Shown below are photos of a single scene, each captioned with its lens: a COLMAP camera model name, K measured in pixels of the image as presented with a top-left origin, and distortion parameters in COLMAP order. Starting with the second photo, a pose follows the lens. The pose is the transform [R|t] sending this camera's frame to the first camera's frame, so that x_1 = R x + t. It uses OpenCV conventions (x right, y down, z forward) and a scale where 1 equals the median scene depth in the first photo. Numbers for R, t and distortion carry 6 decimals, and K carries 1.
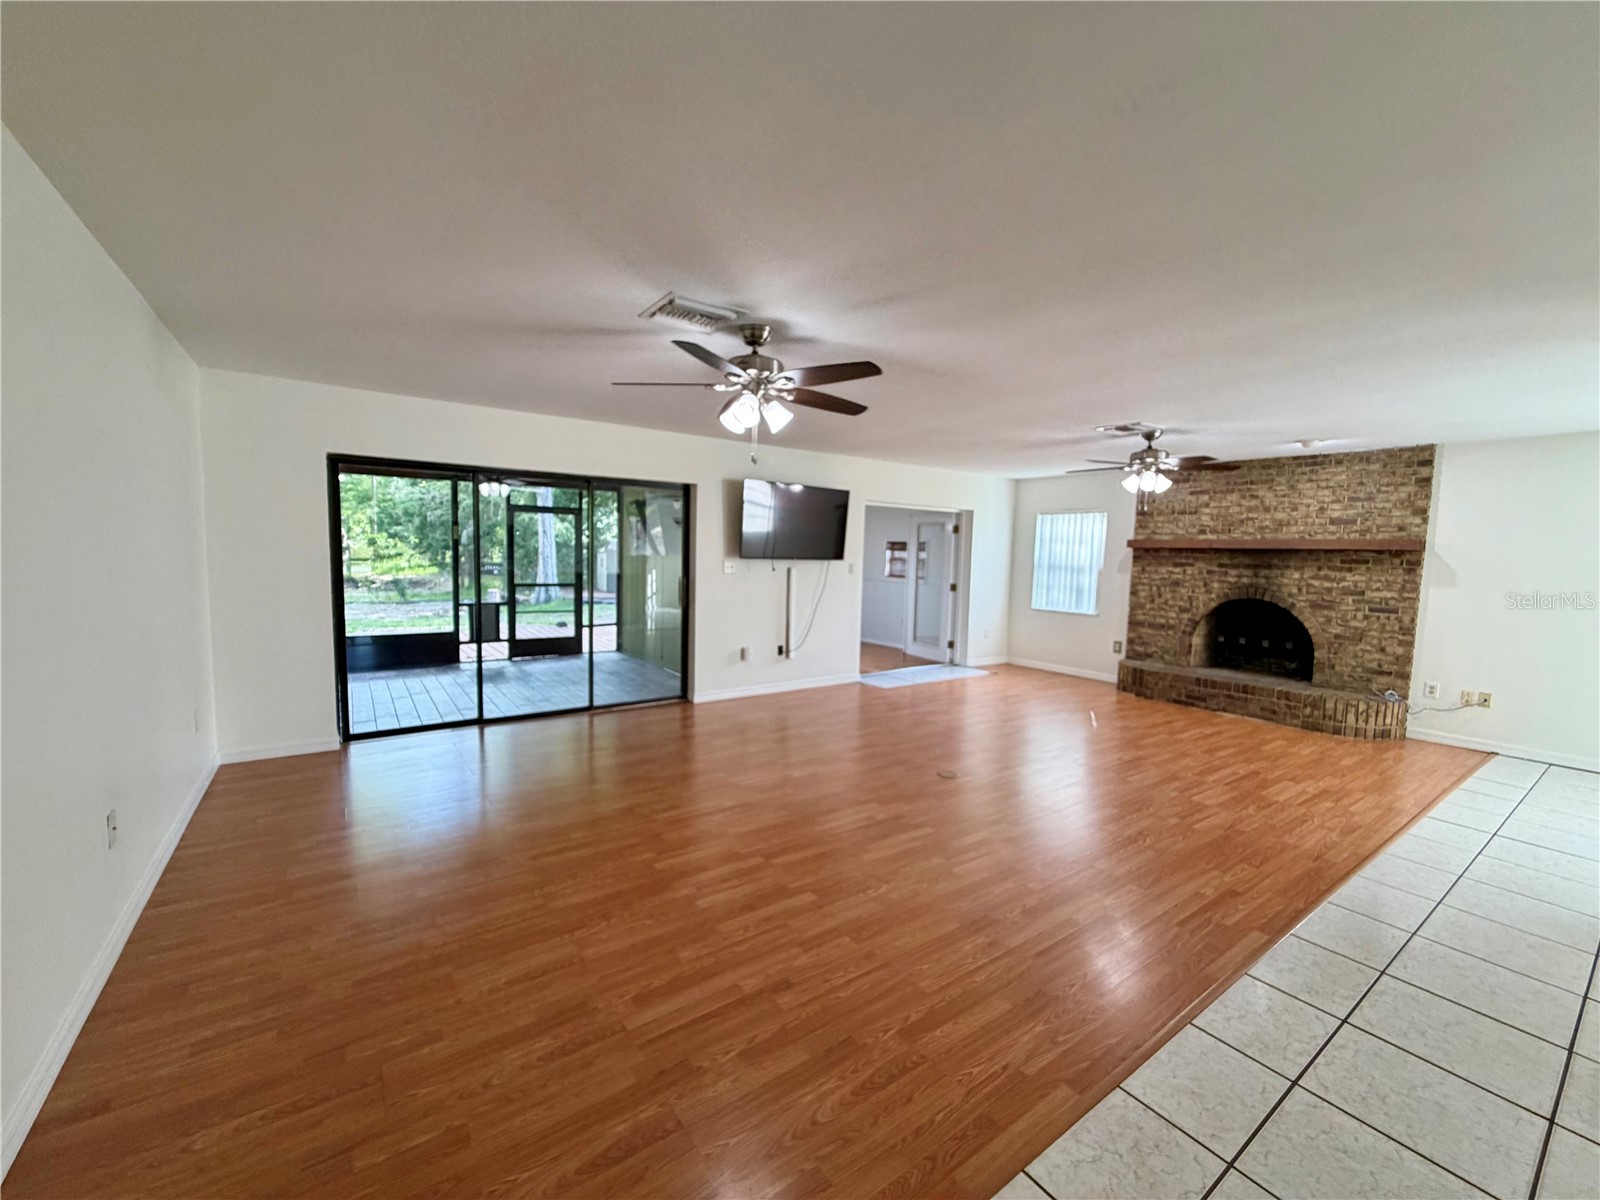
lens RADIAL K [[636.8, 0, 794.5], [0, 636.8, 603.5], [0, 0, 1]] dist [-0.001102, -0.000010]
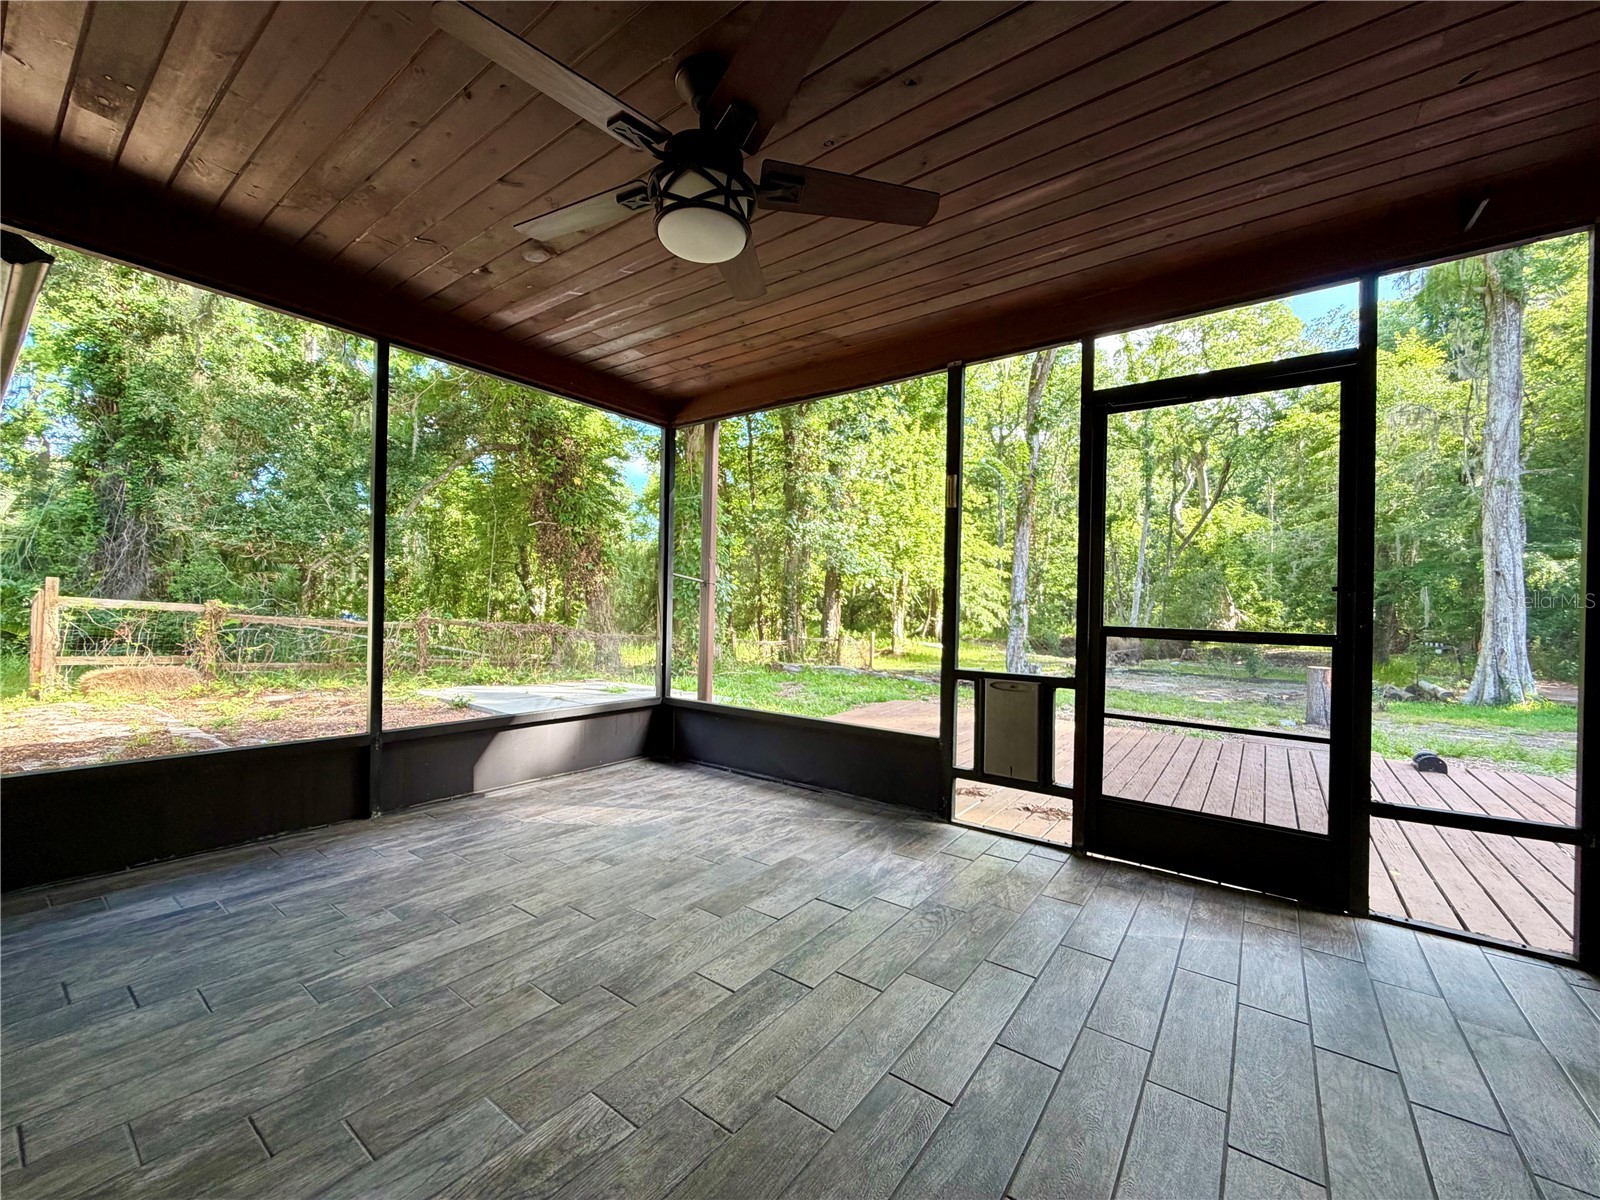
lens RADIAL K [[636.8, 0, 794.5], [0, 636.8, 603.5], [0, 0, 1]] dist [-0.001102, -0.000010]
pose [[0.310057, -0.020058, -0.950506, -0.161342], [-0.091981, 0.994454, -0.050990, -0.010288], [0.946258, 0.103238, 0.306493, 0.699048]]
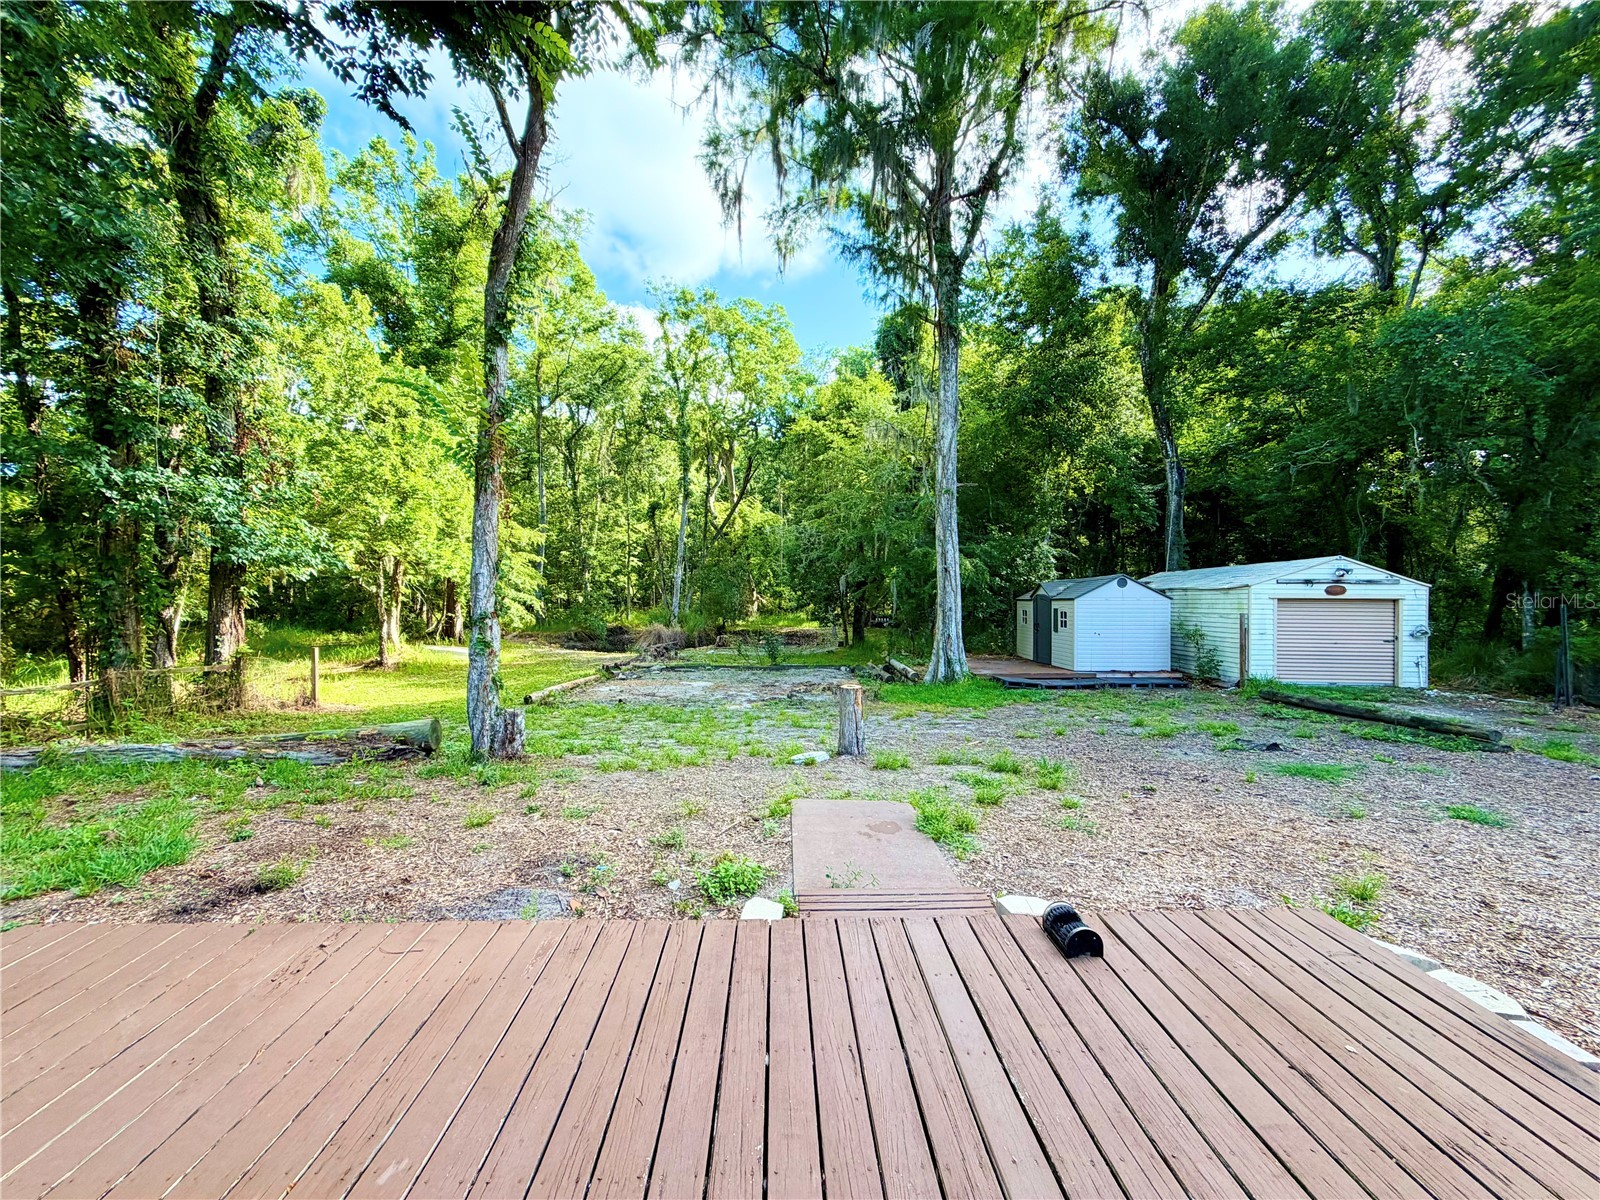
lens RADIAL K [[636.8, 0, 794.5], [0, 636.8, 603.5], [0, 0, 1]] dist [-0.001102, -0.000010]
pose [[0.831432, -0.013597, -0.555460, -0.437296], [-0.029272, 0.997240, -0.068226, -0.083435], [0.554855, 0.072984, 0.828739, 1.032584]]
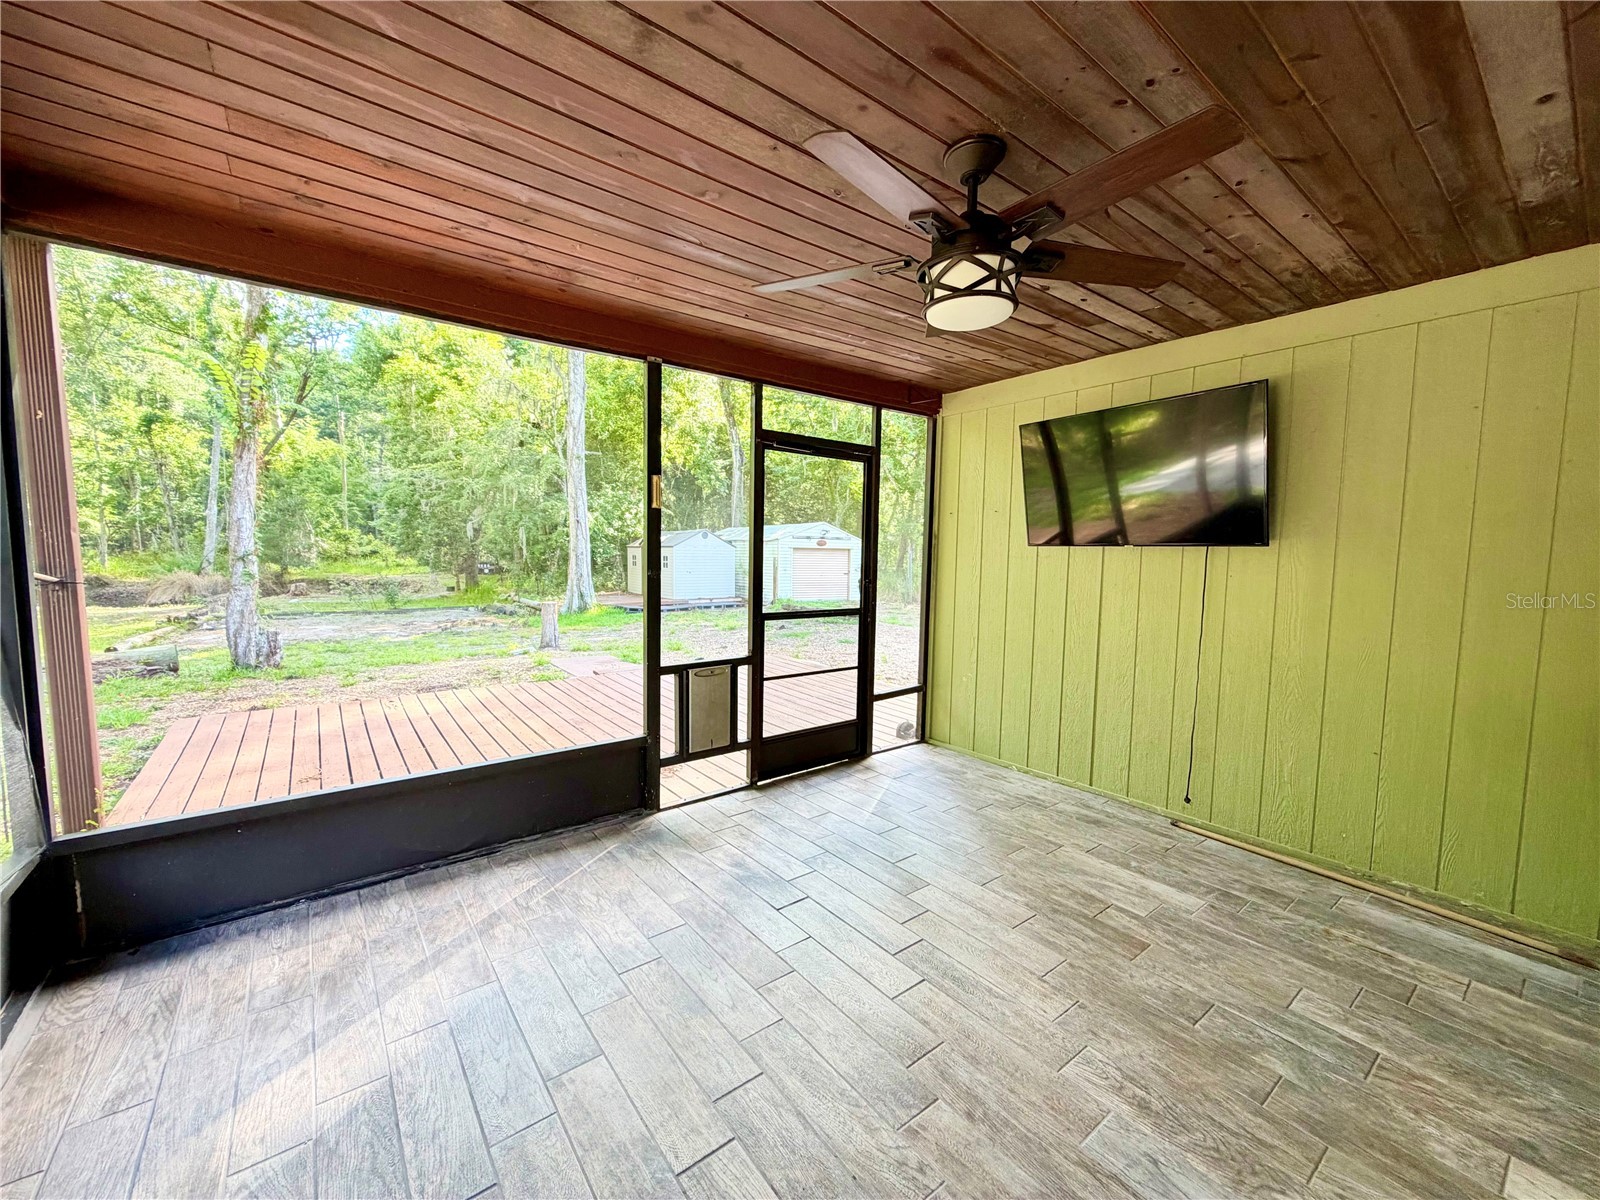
lens RADIAL K [[636.8, 0, 794.5], [0, 636.8, 603.5], [0, 0, 1]] dist [-0.001102, -0.000010]
pose [[0.999307, -0.007892, 0.036375, -0.407325], [0.007660, 0.999950, 0.006504, -0.038254], [-0.036424, -0.006220, 0.999317, 0.527021]]
